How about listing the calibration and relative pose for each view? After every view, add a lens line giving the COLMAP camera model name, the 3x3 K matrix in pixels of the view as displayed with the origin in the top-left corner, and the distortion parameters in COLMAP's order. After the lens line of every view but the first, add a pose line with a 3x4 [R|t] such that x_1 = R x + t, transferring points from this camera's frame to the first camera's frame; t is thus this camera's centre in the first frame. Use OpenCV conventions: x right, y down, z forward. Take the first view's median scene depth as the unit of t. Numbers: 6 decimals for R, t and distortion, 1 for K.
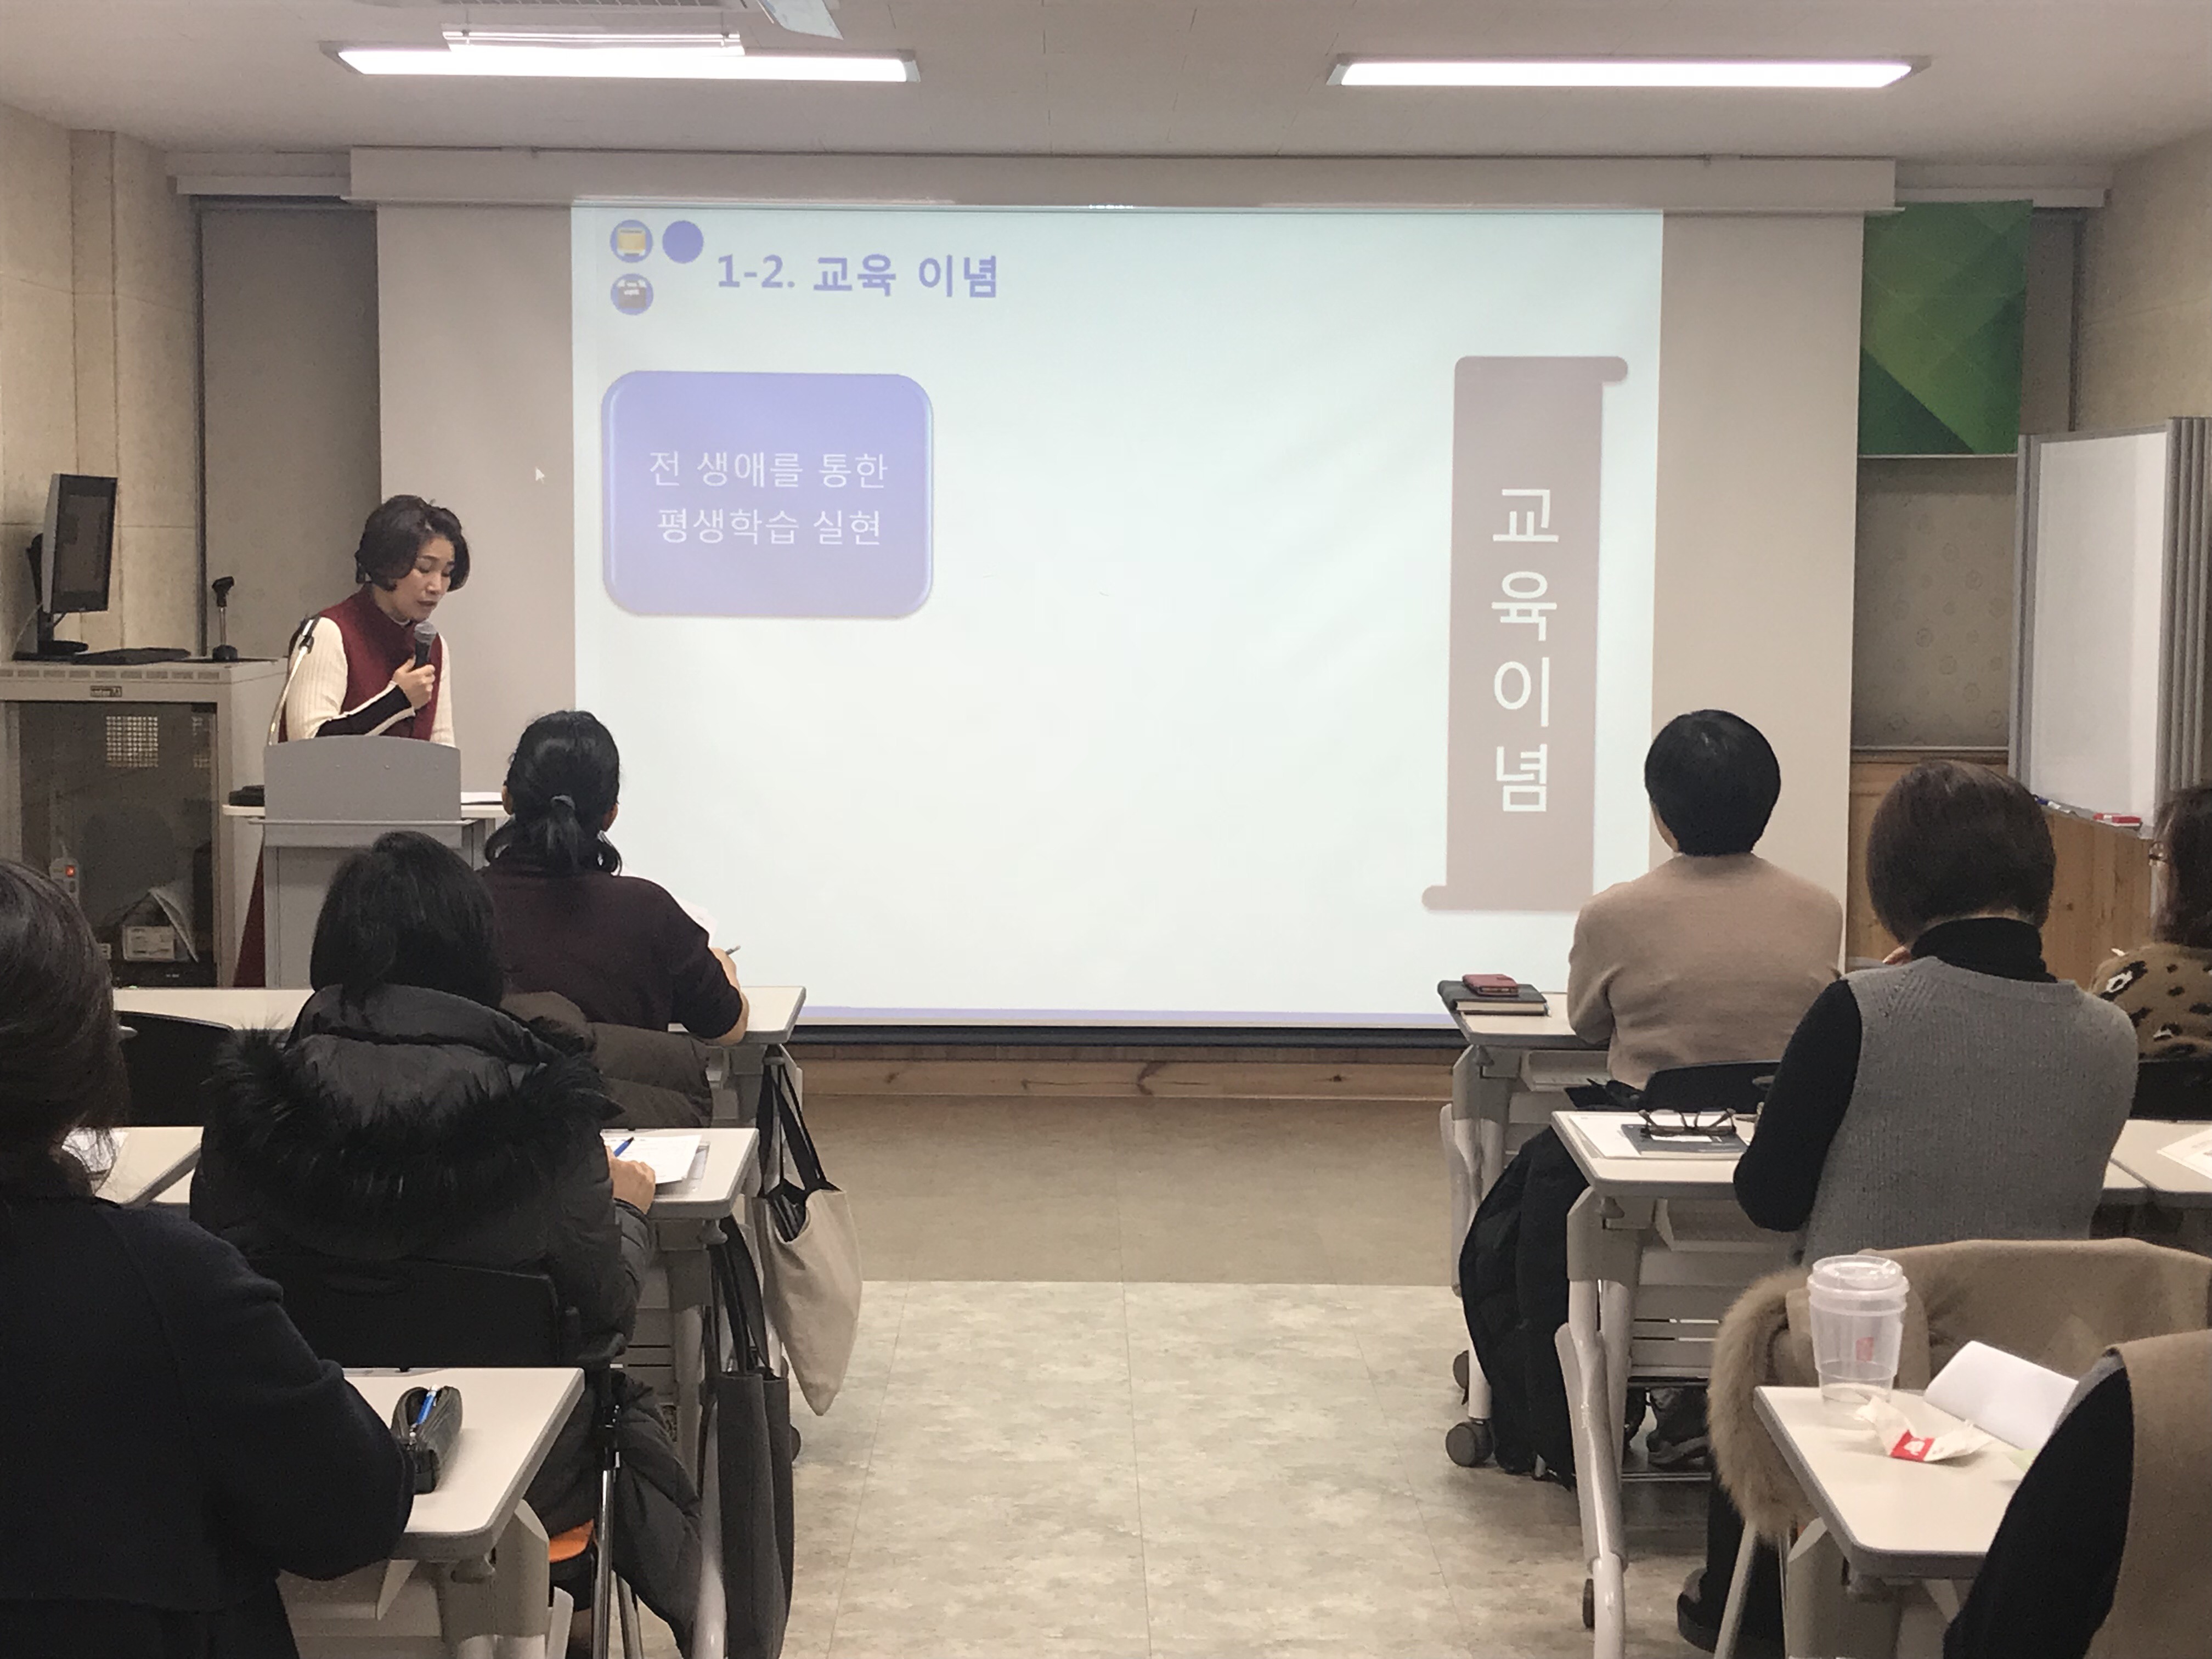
lens RADIAL K [[3261.0, 0, 1106.9], [0, 3261.0, 828.0], [0, 0, 1]] dist [0.100475, 0.000000]
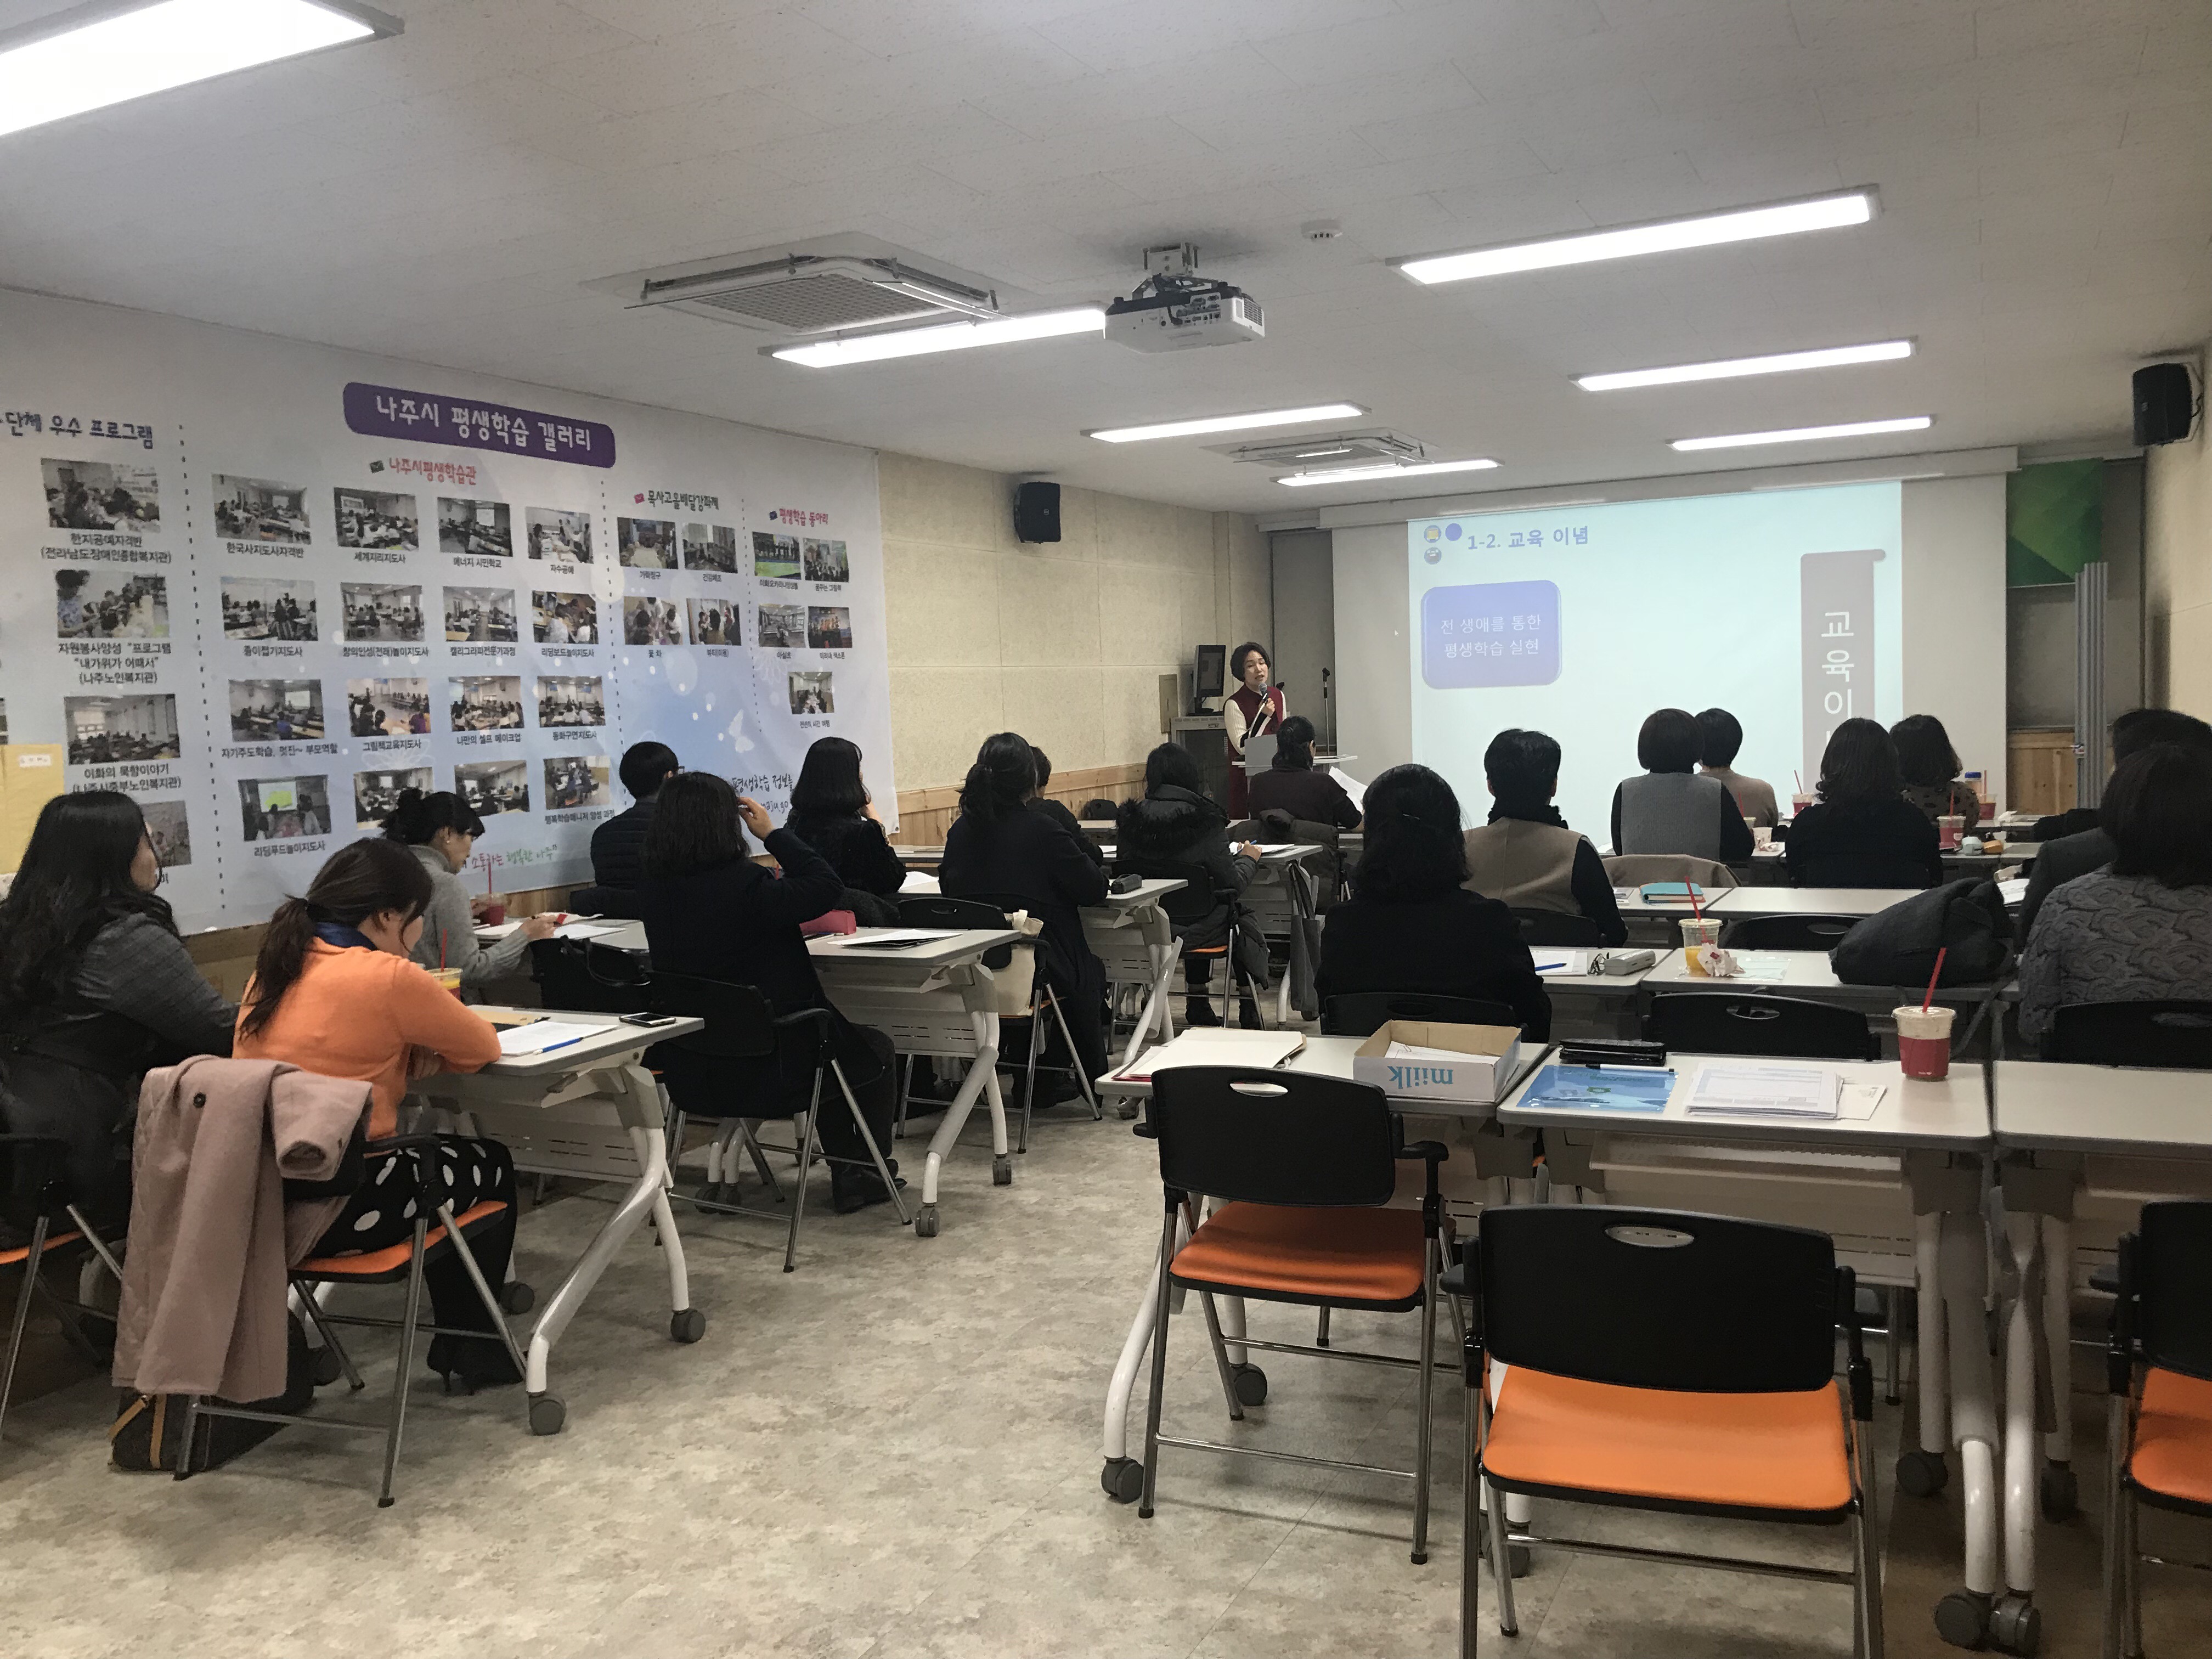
lens RADIAL K [[1806.1, 0, 1106.6], [0, 1806.1, 832.5], [0, 0, 1]] dist [-0.005194, -0.000111]
pose [[0.895052, -0.010425, -0.445839, 0.228922], [0.010975, 0.999939, -0.001348, 0.039448], [0.445826, -0.003686, 0.895112, -0.293729]]
